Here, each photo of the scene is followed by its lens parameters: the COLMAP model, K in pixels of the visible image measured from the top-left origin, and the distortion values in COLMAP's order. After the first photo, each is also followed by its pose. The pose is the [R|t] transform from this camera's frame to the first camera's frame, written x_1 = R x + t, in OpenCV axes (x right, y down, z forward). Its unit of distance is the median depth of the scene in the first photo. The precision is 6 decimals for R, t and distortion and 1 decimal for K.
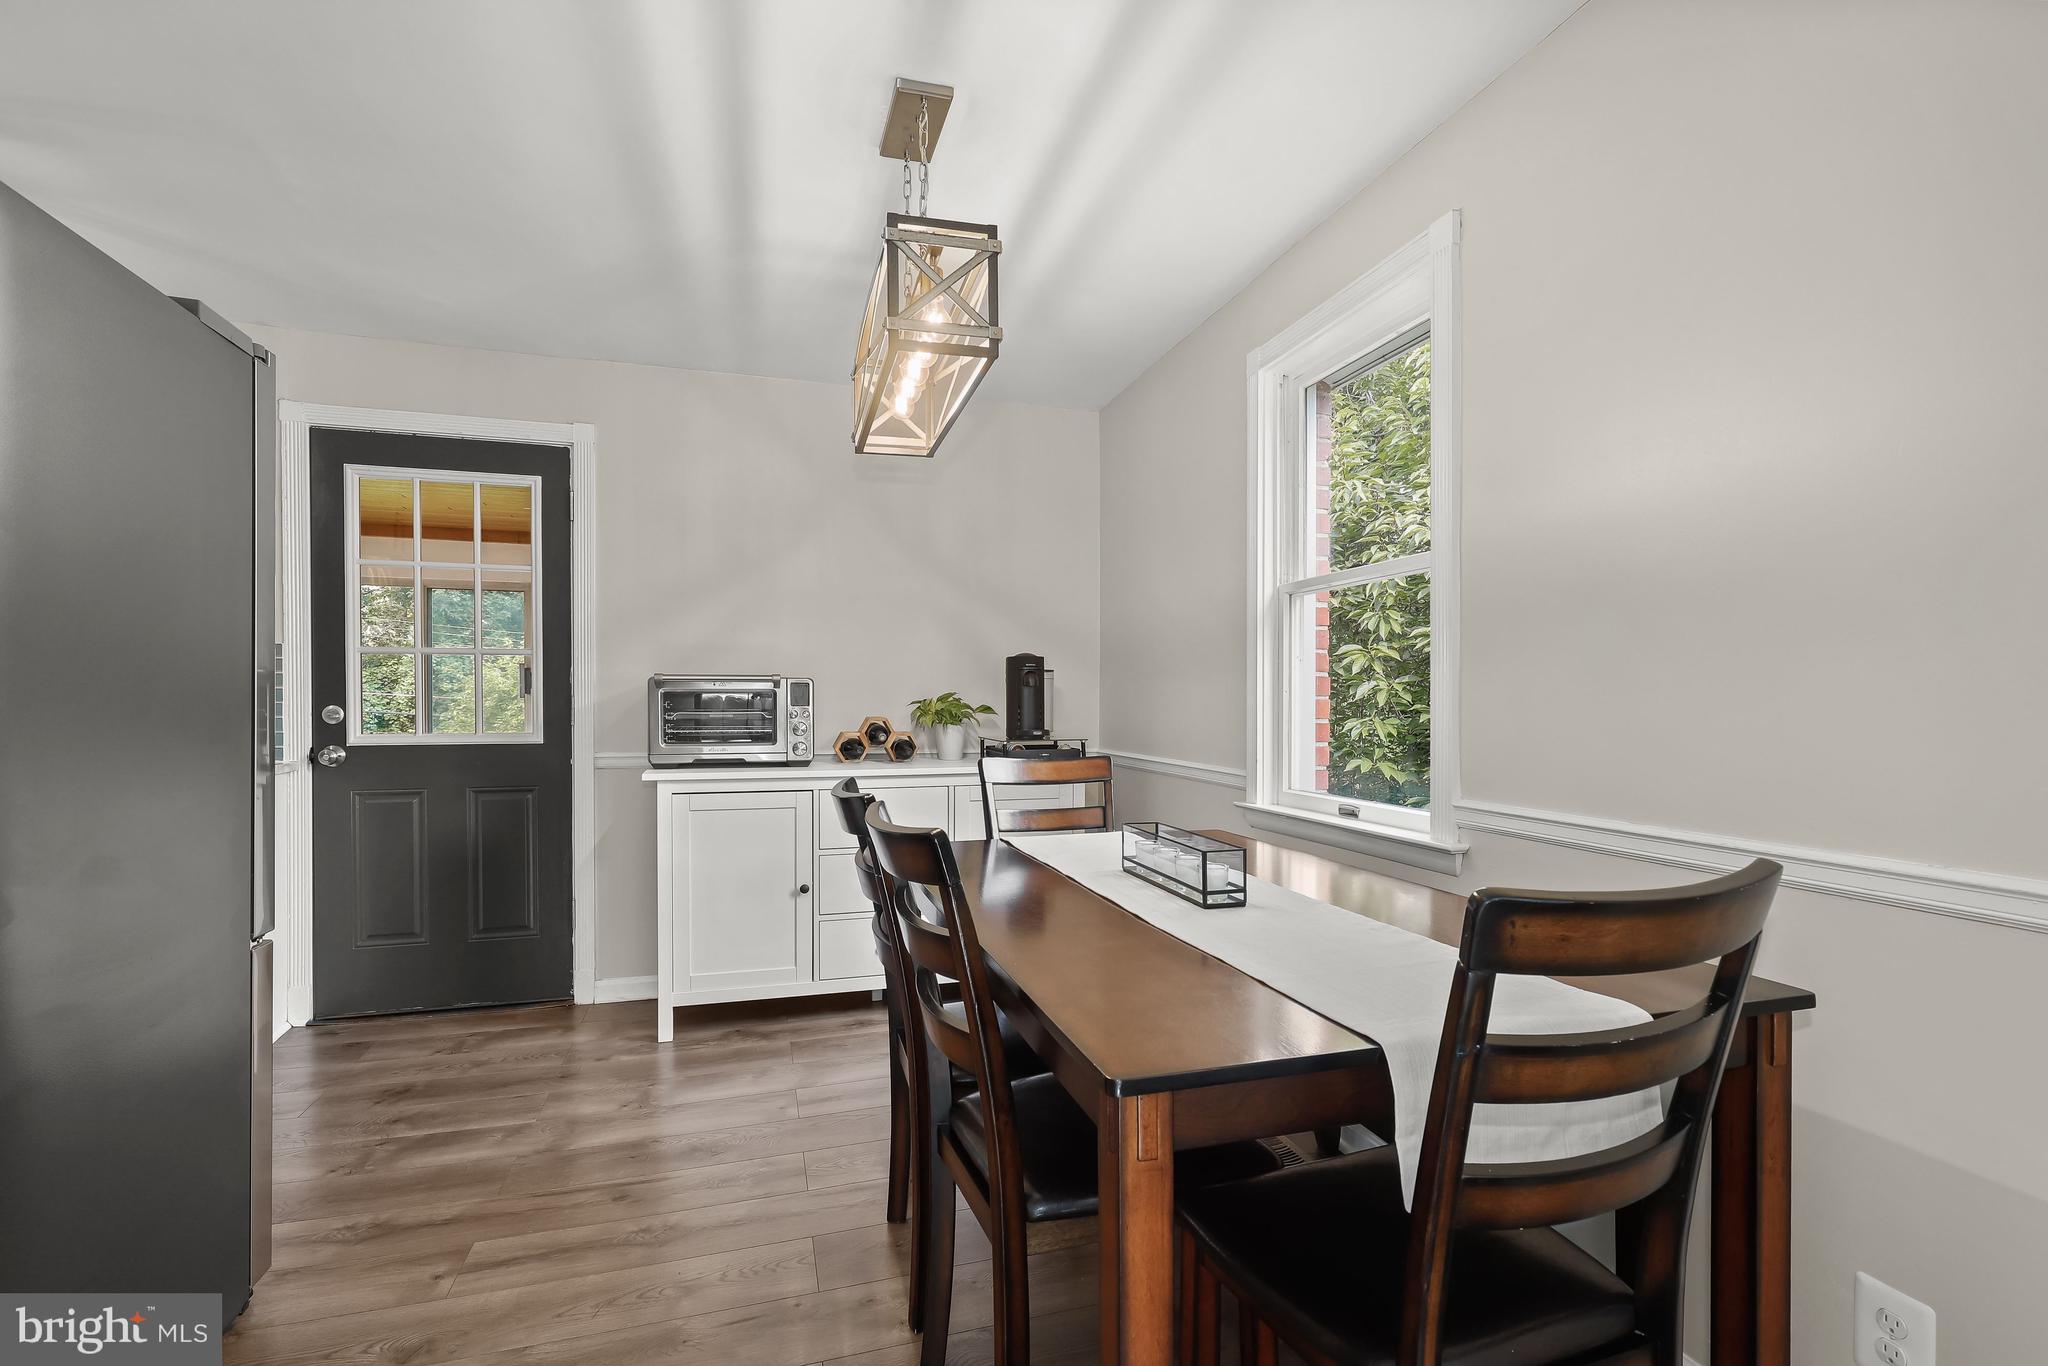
lens RADIAL K [[932.5, 0, 1030.4], [0, 932.5, 692.5], [0, 0, 1]] dist [0.002567, 0.000465]
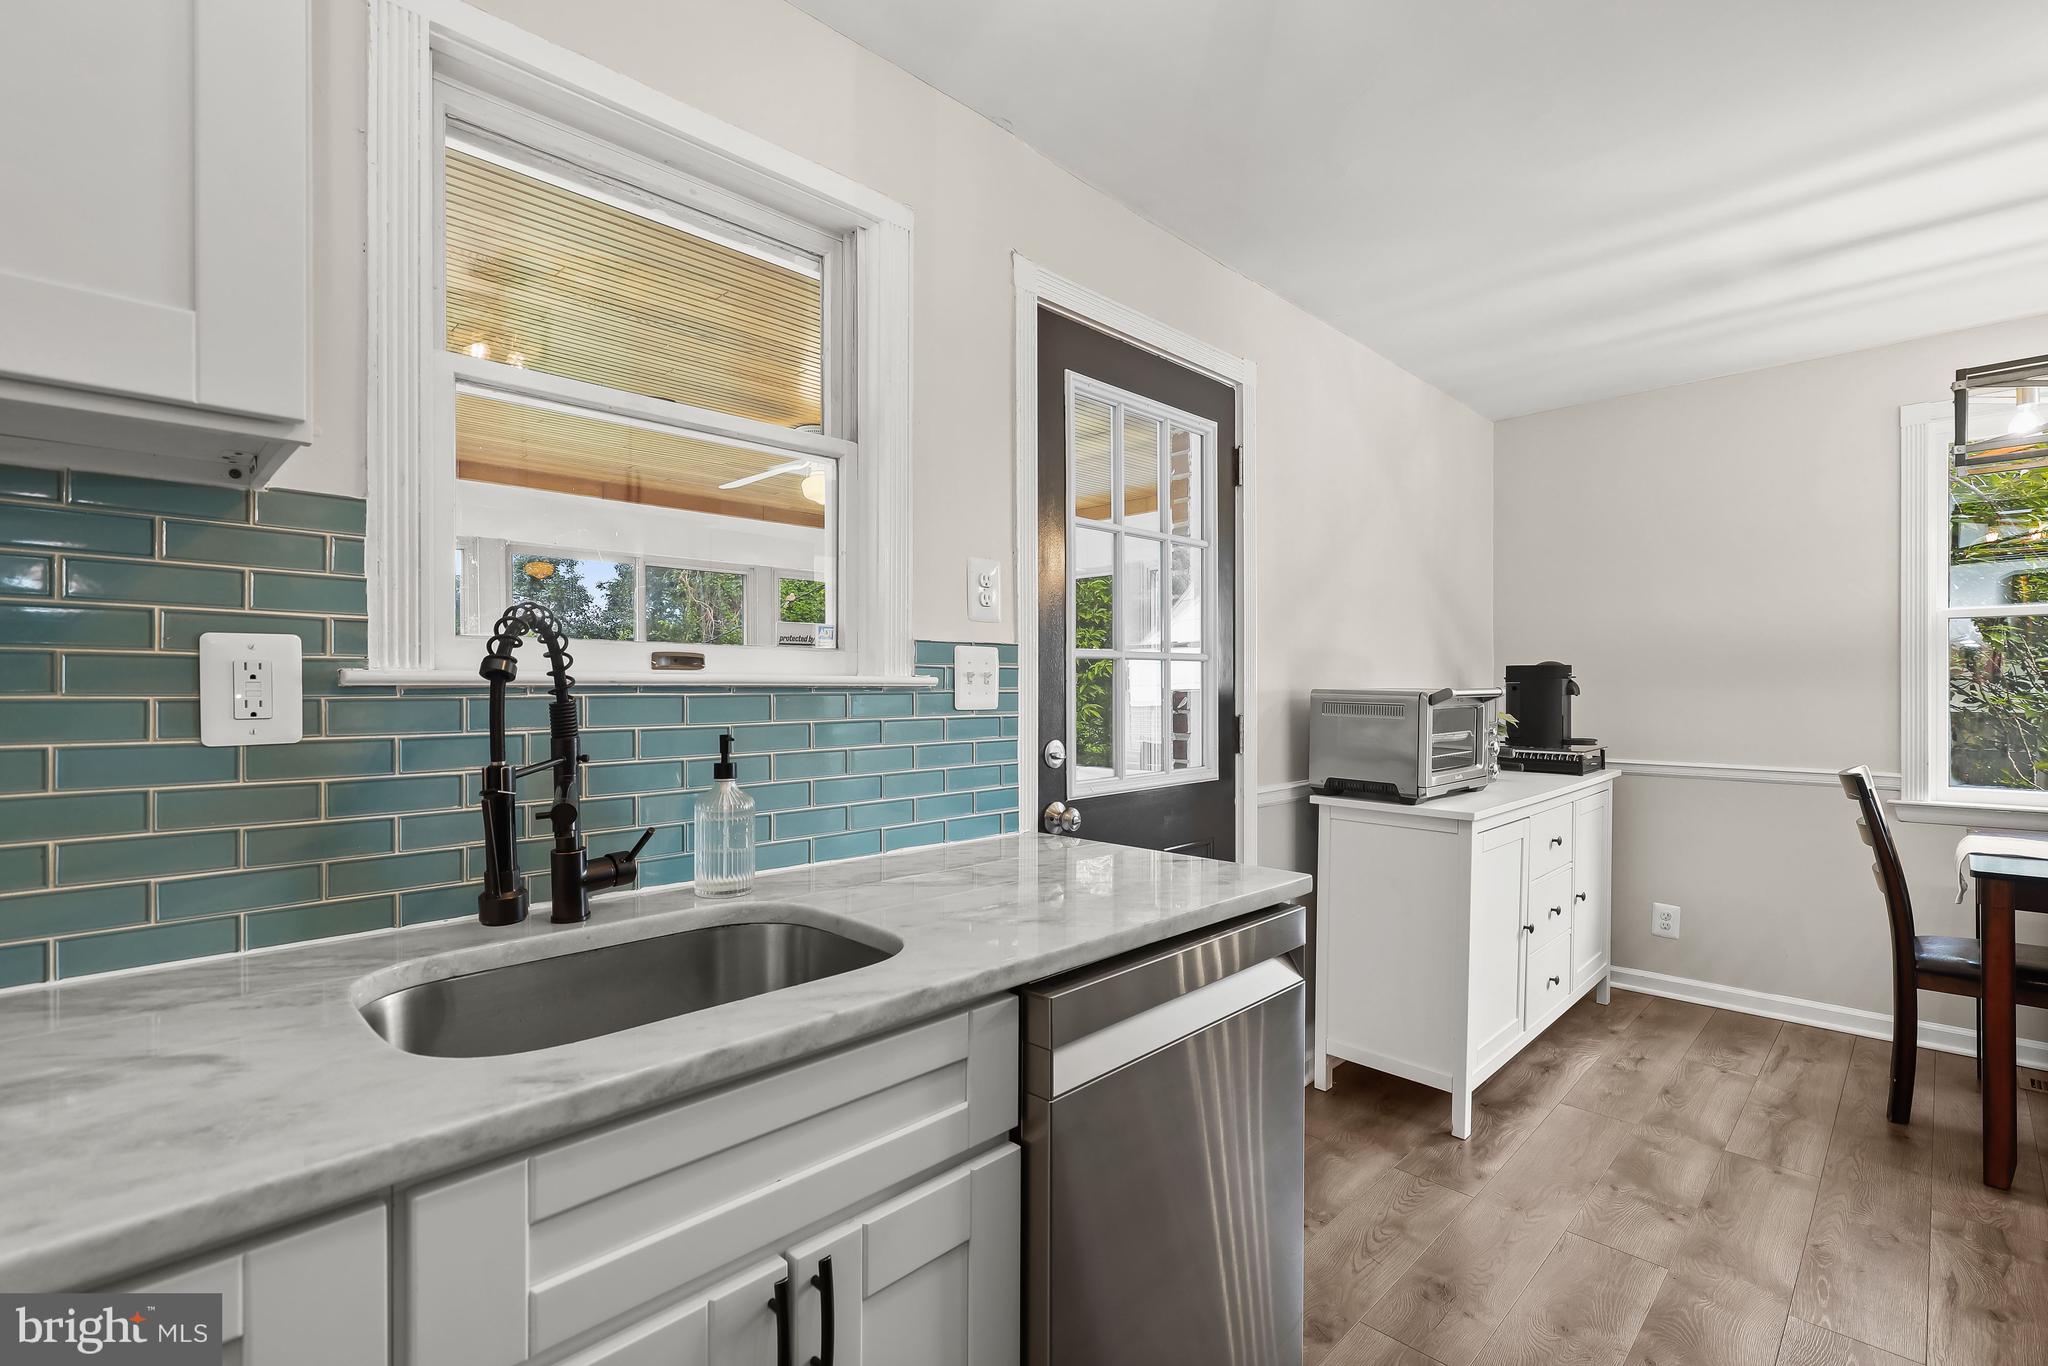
lens RADIAL K [[918.3, 0, 1078.3], [0, 918.3, 686.2], [0, 0, 1]] dist [0.002597, 0.000591]
pose [[0.883730, -0.007618, 0.467936, -1.040887], [0.005541, 0.999968, 0.005815, -0.027898], [-0.467965, -0.002546, 0.883743, 0.435174]]
